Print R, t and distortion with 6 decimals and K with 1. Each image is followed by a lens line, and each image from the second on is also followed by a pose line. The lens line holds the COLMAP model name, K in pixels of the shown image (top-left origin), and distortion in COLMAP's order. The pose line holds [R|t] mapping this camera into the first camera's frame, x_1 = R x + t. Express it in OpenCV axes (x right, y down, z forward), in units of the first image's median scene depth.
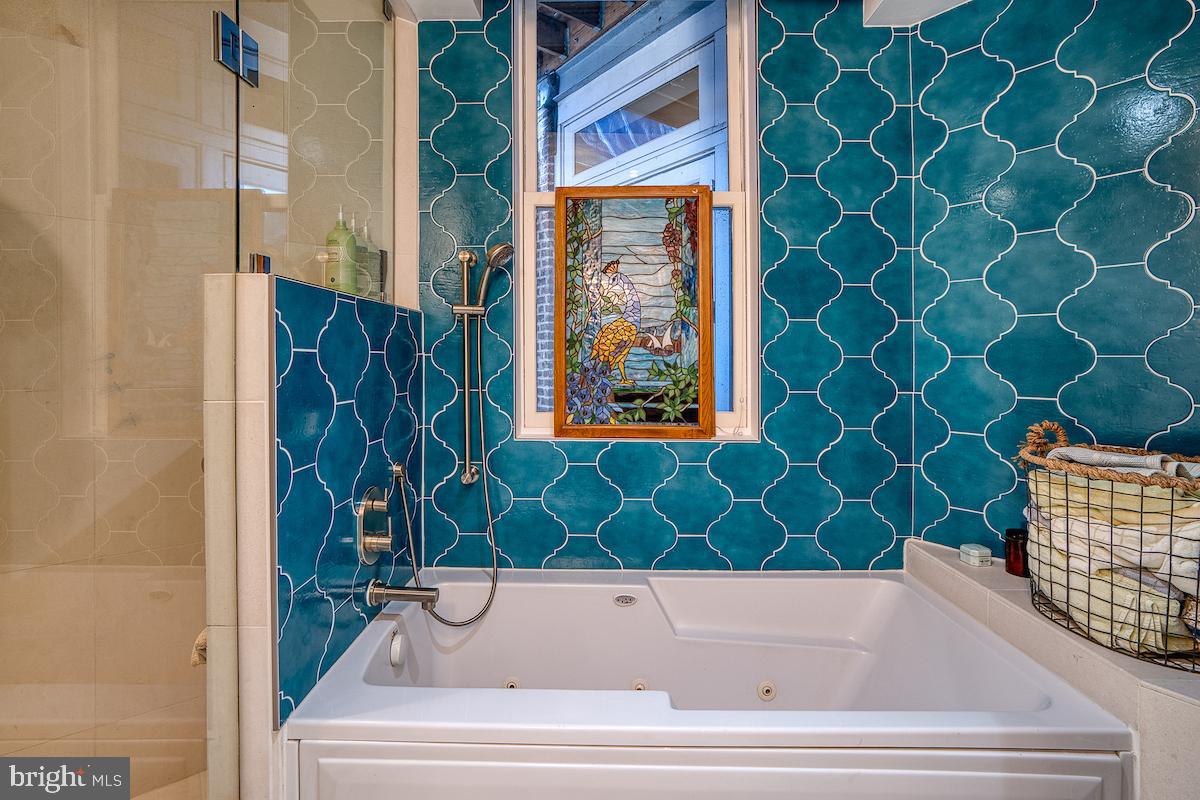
lens RADIAL K [[561.9, 0, 589.3], [0, 561.9, 362.5], [0, 0, 1]] dist [-0.020701, 0.002015]
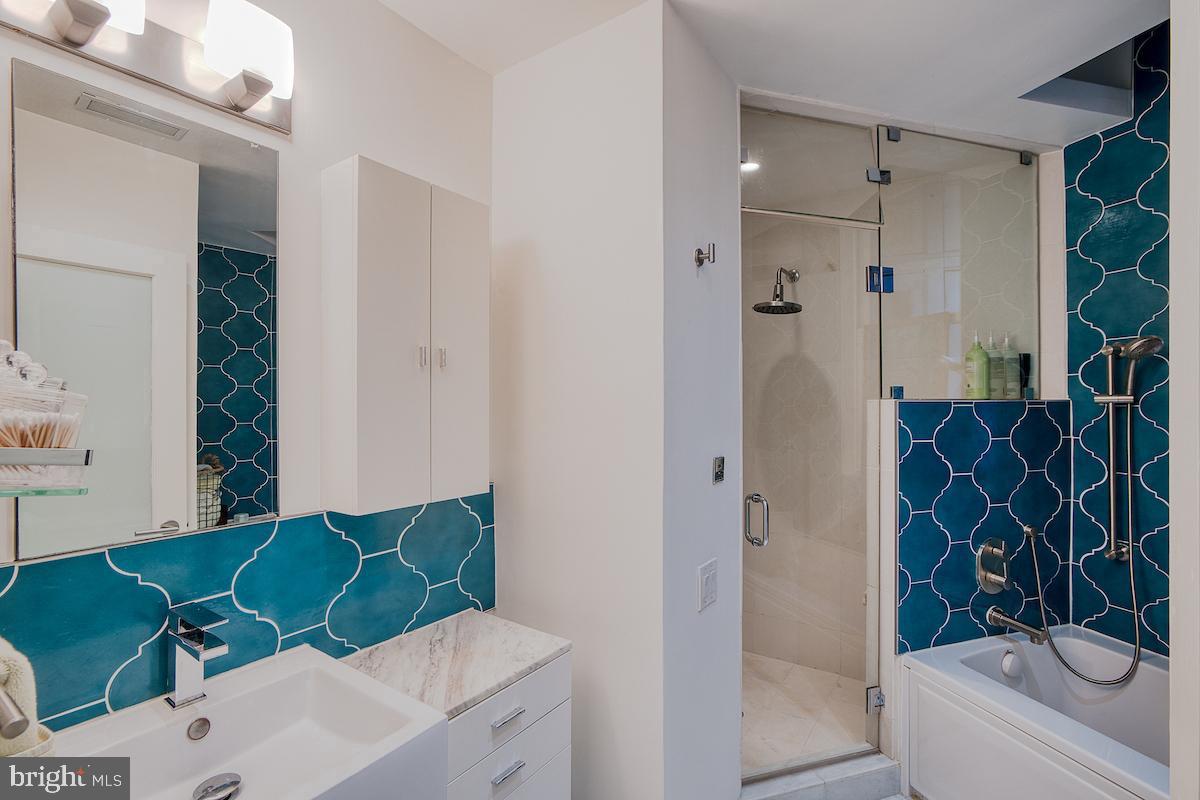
lens RADIAL K [[561.9, 0, 598.9], [0, 561.9, 398.3], [0, 0, 1]] dist [-0.020701, 0.002015]
pose [[0.299775, 0.000499, -0.954010, 0.559190], [0.000760, 0.999999, 0.000762, -0.108086], [0.954010, -0.000953, 0.299774, -0.294387]]
